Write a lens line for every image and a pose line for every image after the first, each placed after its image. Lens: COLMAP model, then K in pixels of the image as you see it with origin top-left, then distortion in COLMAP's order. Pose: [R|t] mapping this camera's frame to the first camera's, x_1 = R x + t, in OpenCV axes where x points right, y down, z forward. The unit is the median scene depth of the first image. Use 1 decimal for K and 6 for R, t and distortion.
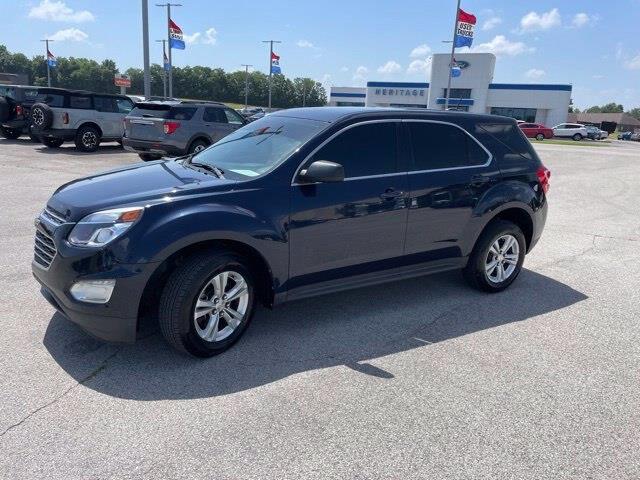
lens RADIAL K [[475.1, 0, 319.8], [0, 475.1, 240.0], [0, 0, 1]] dist [0.083817, -0.111469]
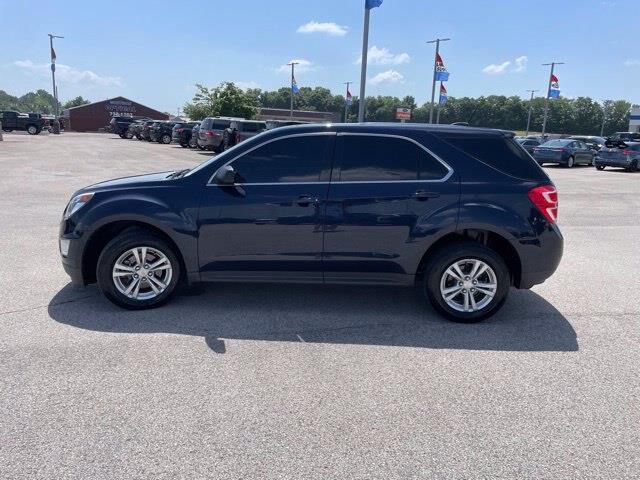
lens RADIAL K [[475.1, 0, 319.8], [0, 475.1, 240.0], [0, 0, 1]] dist [0.083817, -0.111469]
pose [[0.841600, 0.097371, -0.531252, 0.743965], [-0.128164, 0.991524, -0.021304, 0.011224], [0.524675, 0.086017, 0.846946, 0.107914]]
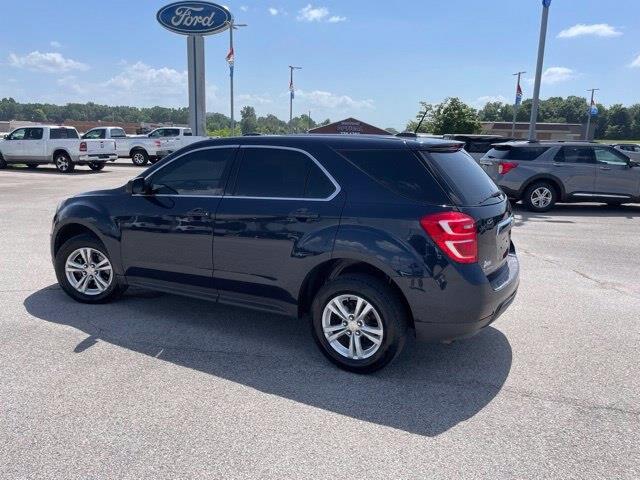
lens RADIAL K [[475.1, 0, 319.8], [0, 475.1, 240.0], [0, 0, 1]] dist [0.083817, -0.111469]
pose [[0.503898, 0.134124, -0.853286, 1.173559], [-0.213513, 0.976556, 0.027412, -0.123843], [0.836958, 0.168375, 0.520722, 0.667559]]
